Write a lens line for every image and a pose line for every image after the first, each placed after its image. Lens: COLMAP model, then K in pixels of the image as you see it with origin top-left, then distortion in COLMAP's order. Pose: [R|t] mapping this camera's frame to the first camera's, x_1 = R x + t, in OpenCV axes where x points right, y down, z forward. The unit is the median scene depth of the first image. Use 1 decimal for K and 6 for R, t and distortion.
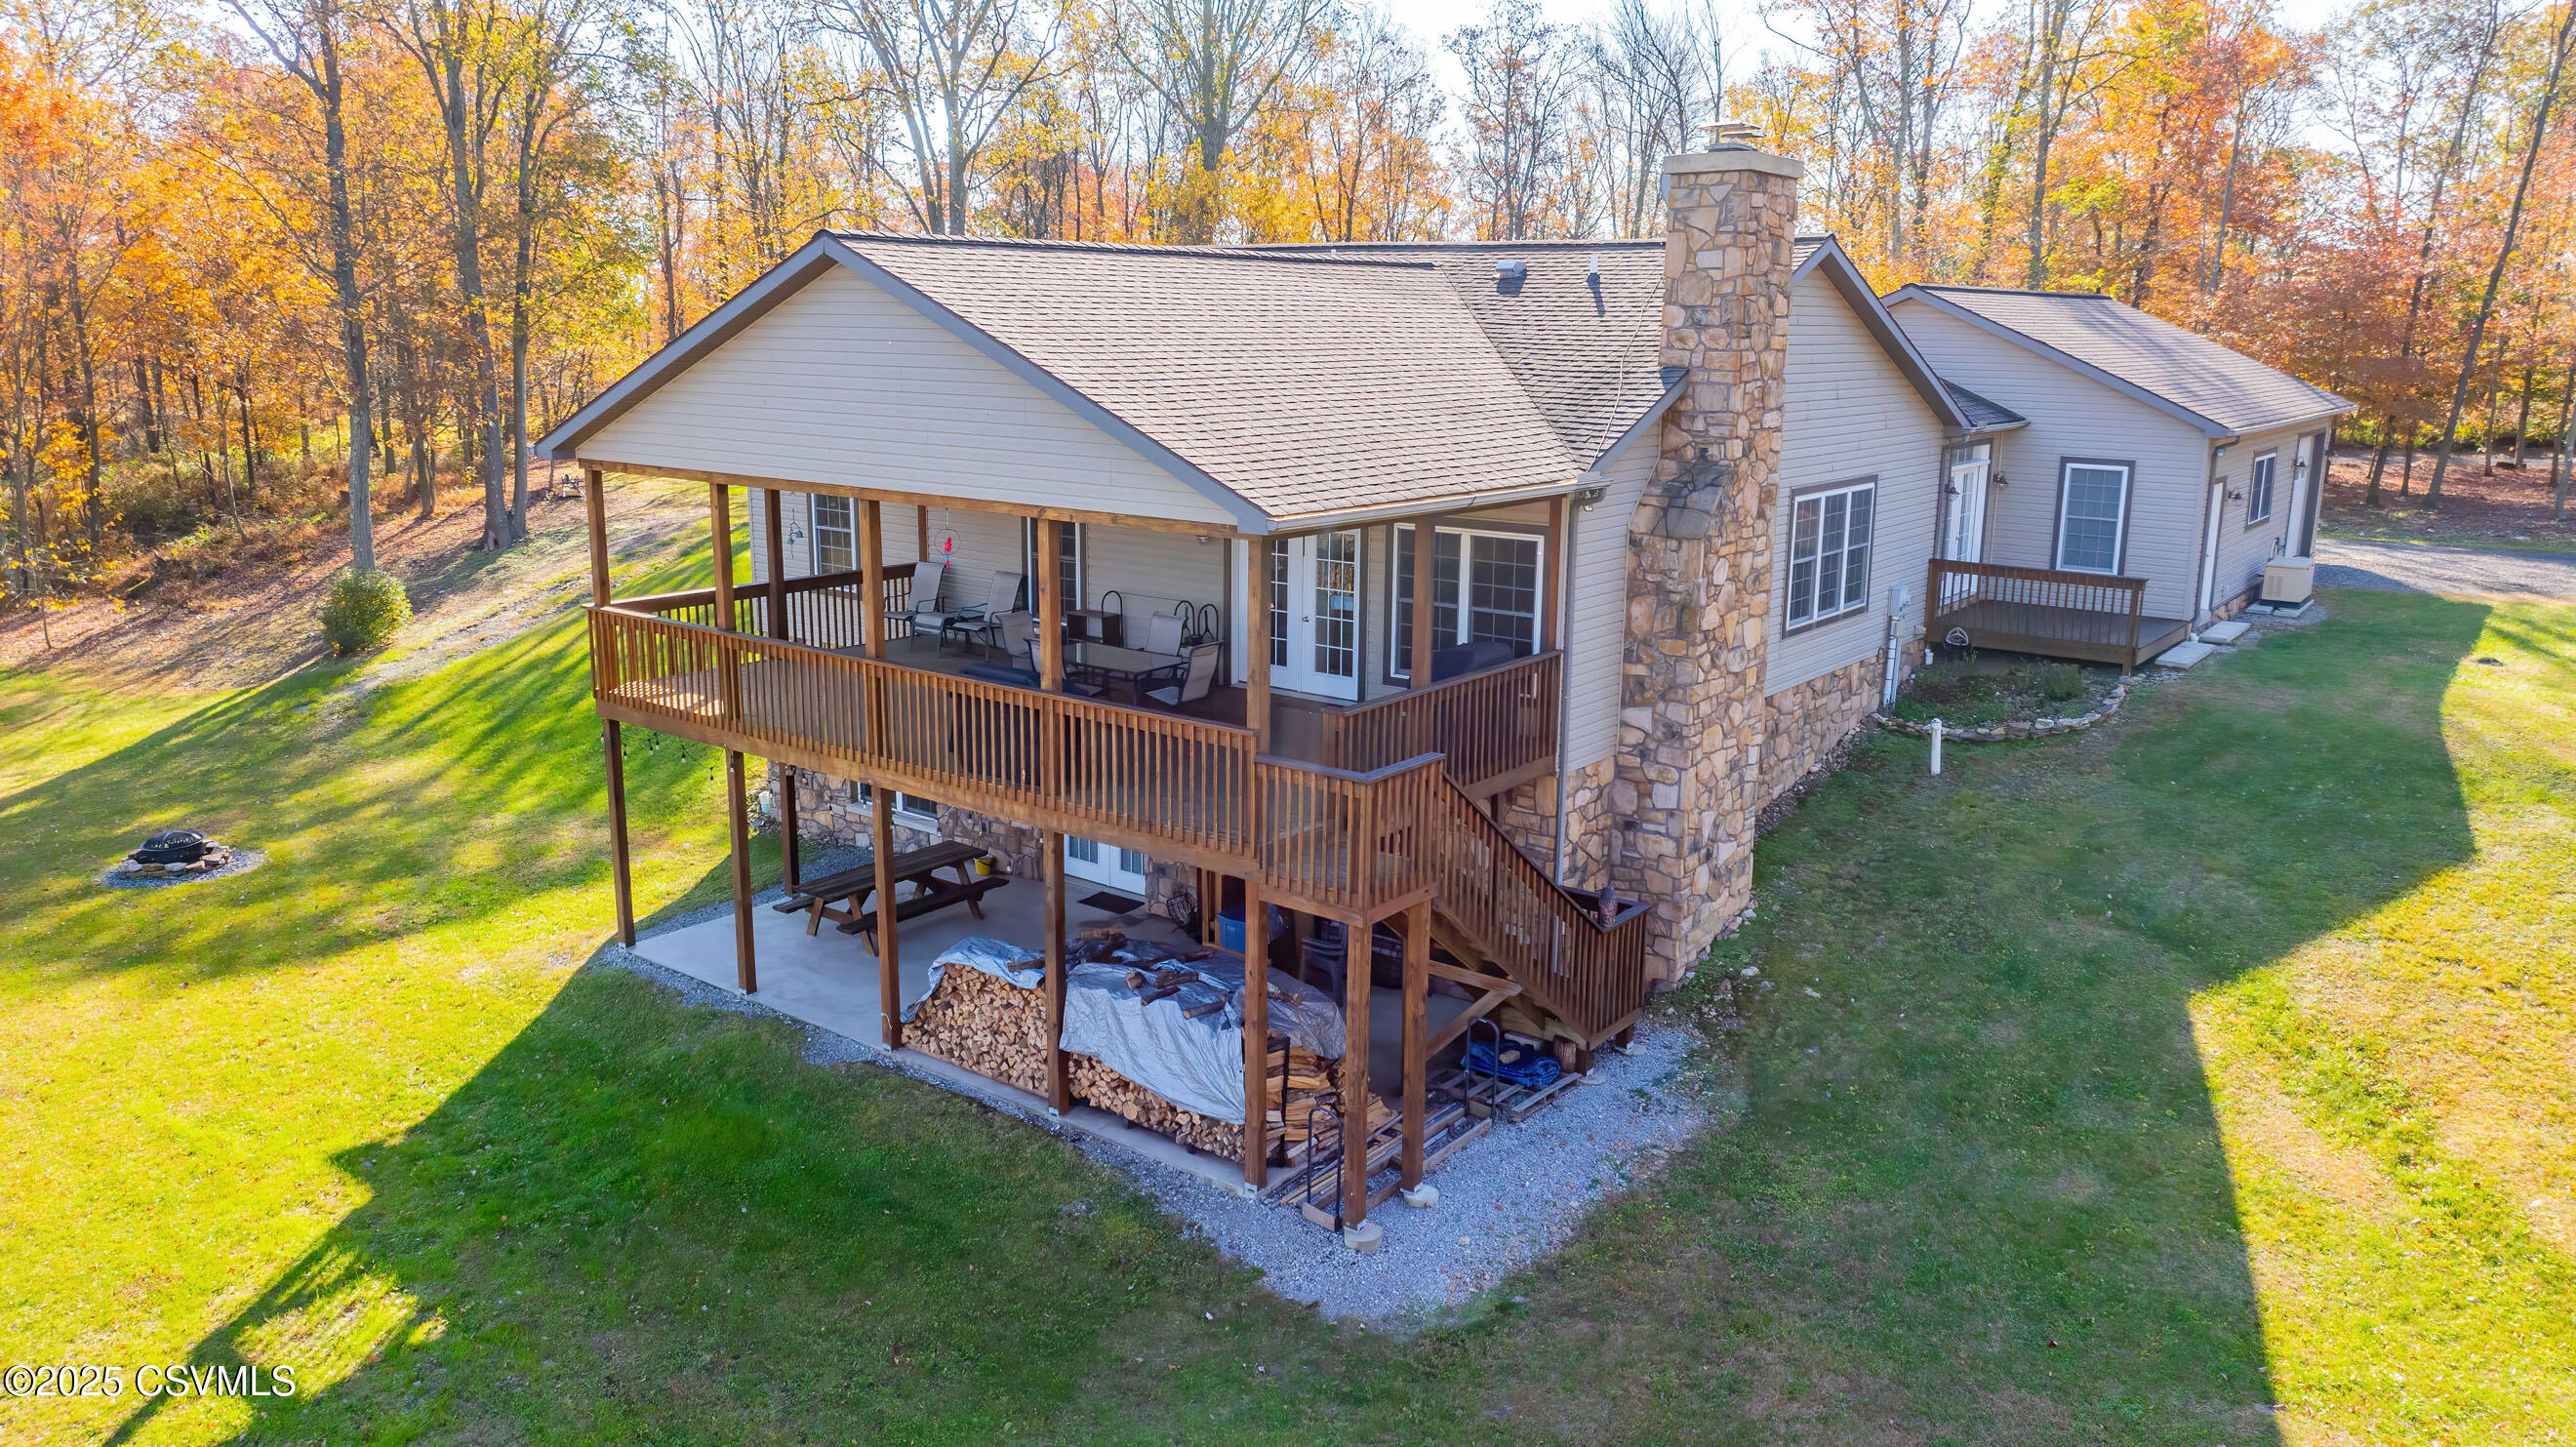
lens RADIAL K [[1816.3, 0, 1275.7], [0, 1816.3, 724.0], [0, 0, 1]] dist [-0.019806, -0.004733]
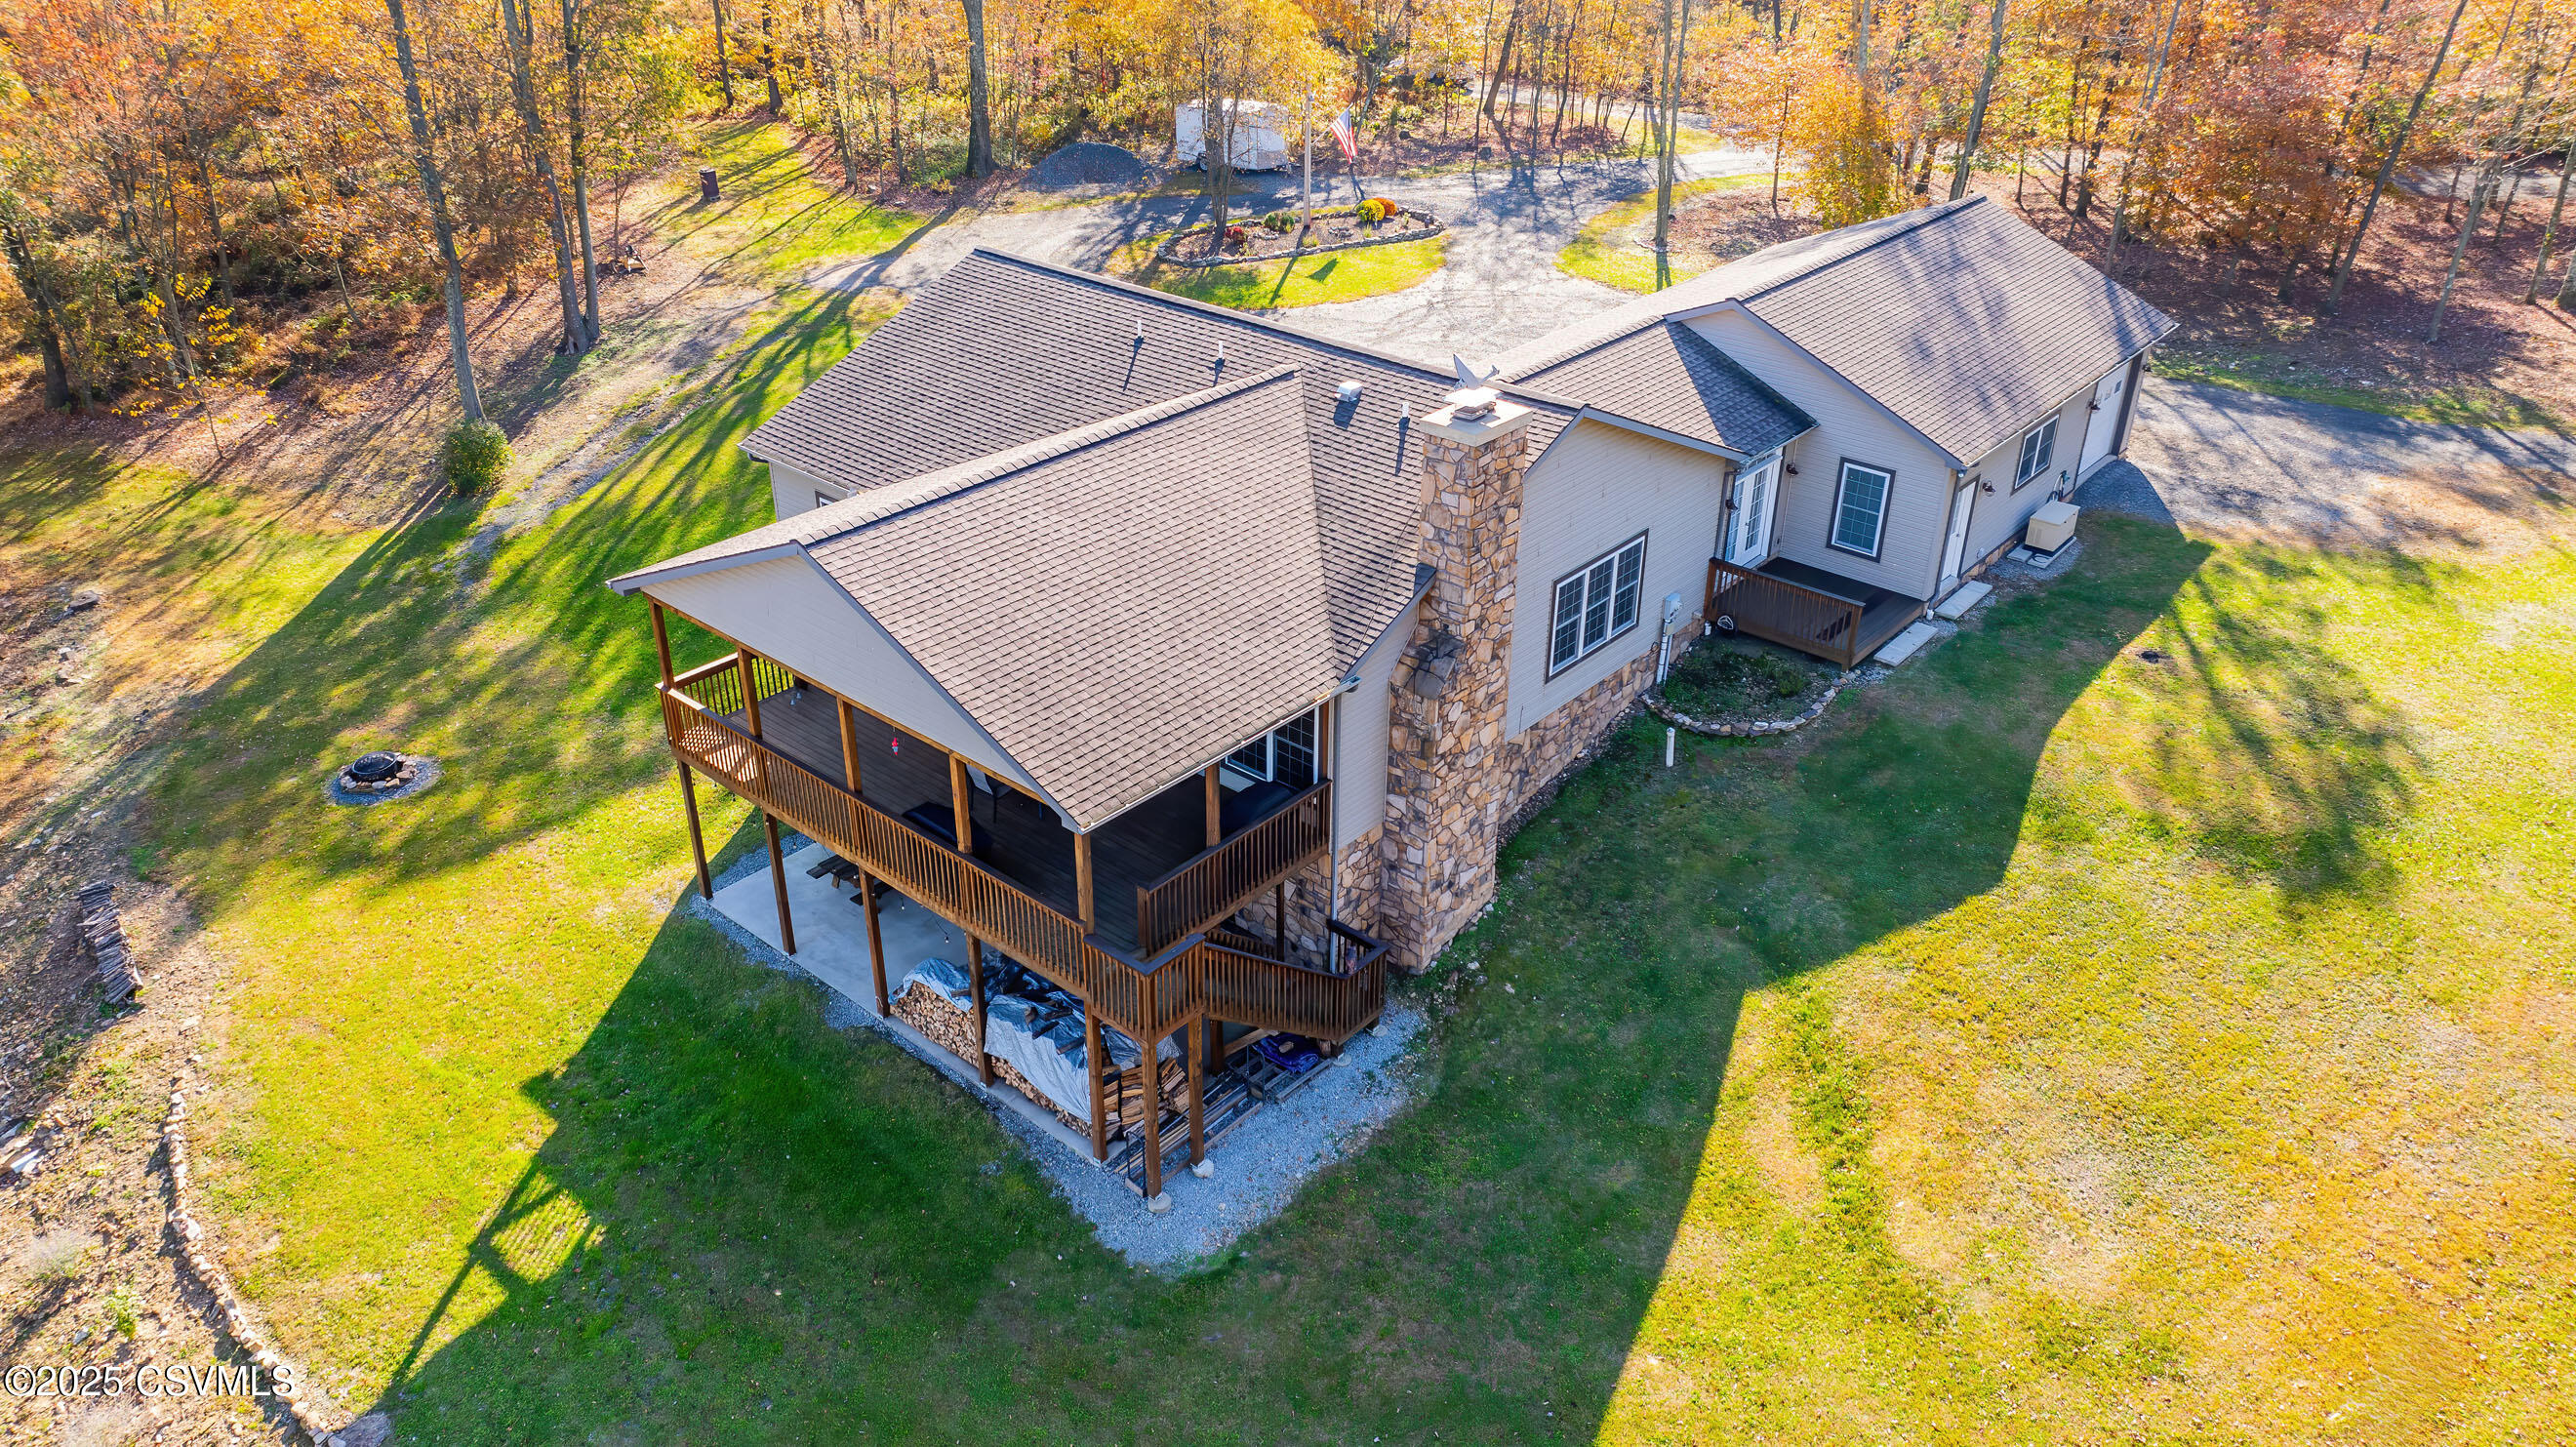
lens RADIAL K [[1816.3, 0, 1275.7], [0, 1816.3, 724.0], [0, 0, 1]] dist [-0.019806, -0.004733]
pose [[0.998620, 0.021796, -0.047776, 0.174138], [-0.007429, 0.959281, 0.282354, -0.466927], [0.051985, -0.281610, 0.958120, -0.345839]]
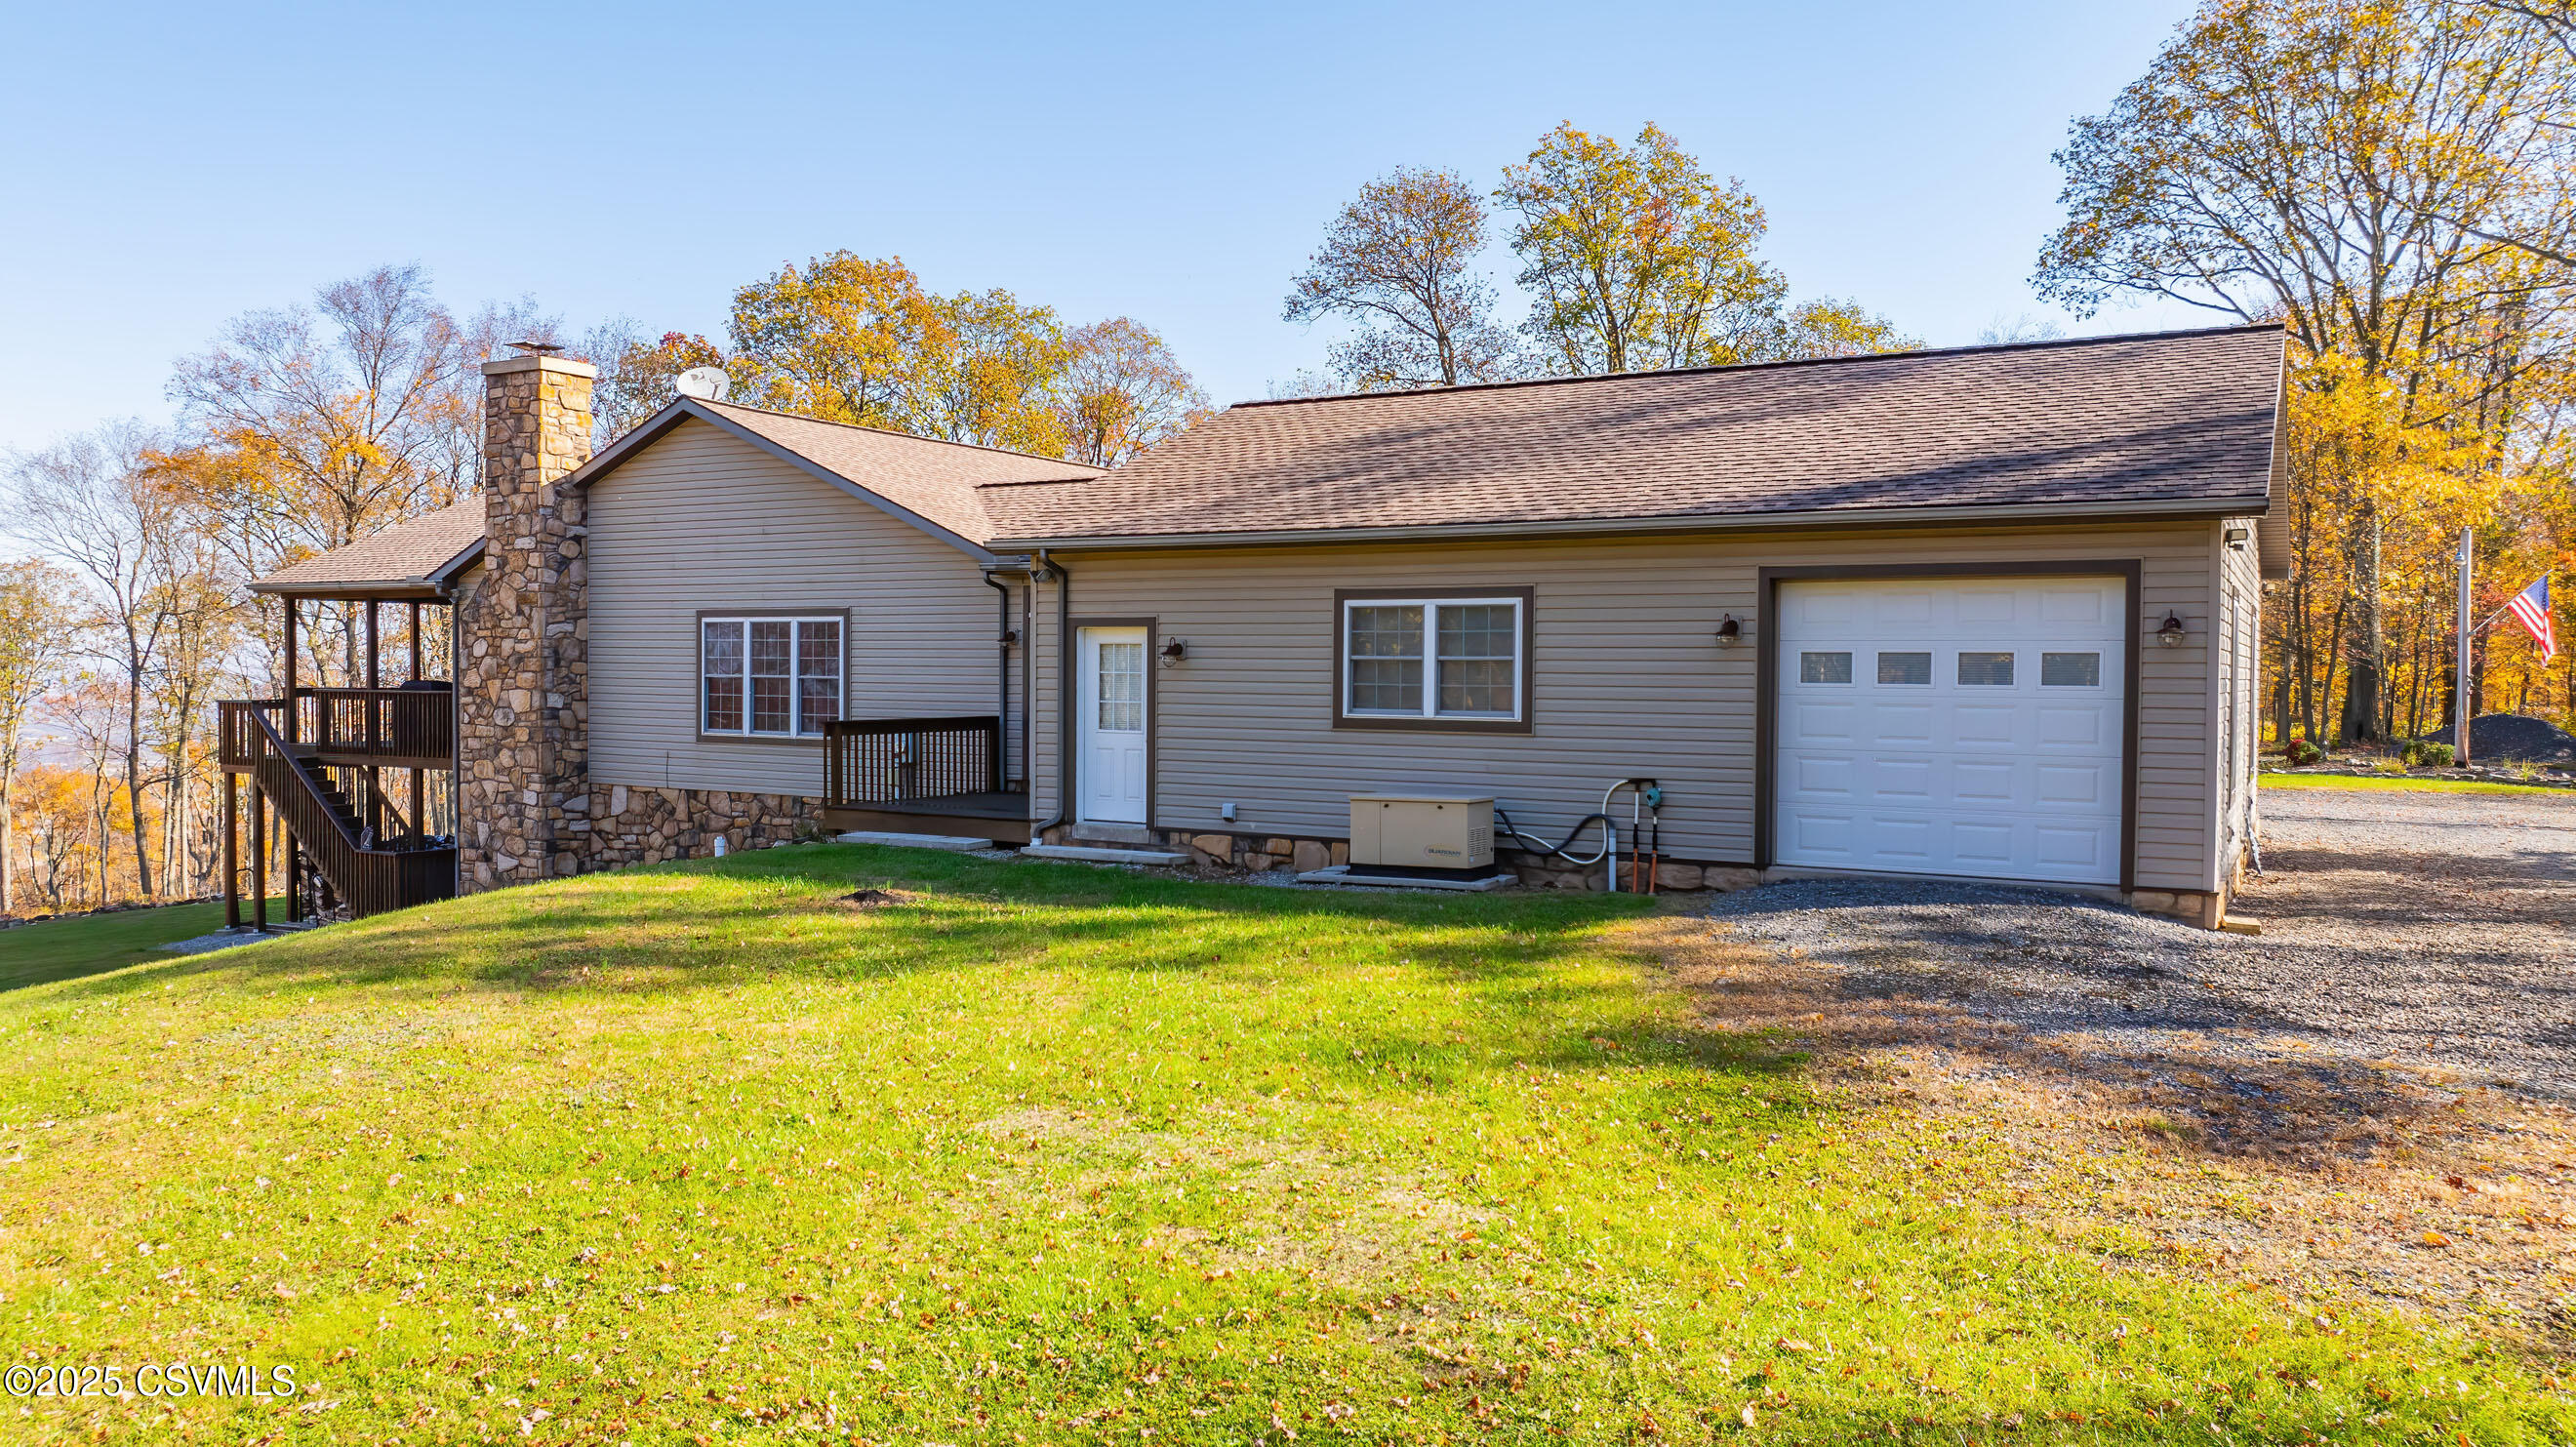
lens RADIAL K [[1818.6, 0, 1294.1], [0, 1818.6, 723.8], [0, 0, 1]] dist [-0.035467, 0.027048]
pose [[0.146091, 0.019971, -0.989070, 1.746213], [-0.228376, 0.973471, -0.014076, -0.151941], [0.962550, 0.227936, 0.146776, 1.420315]]
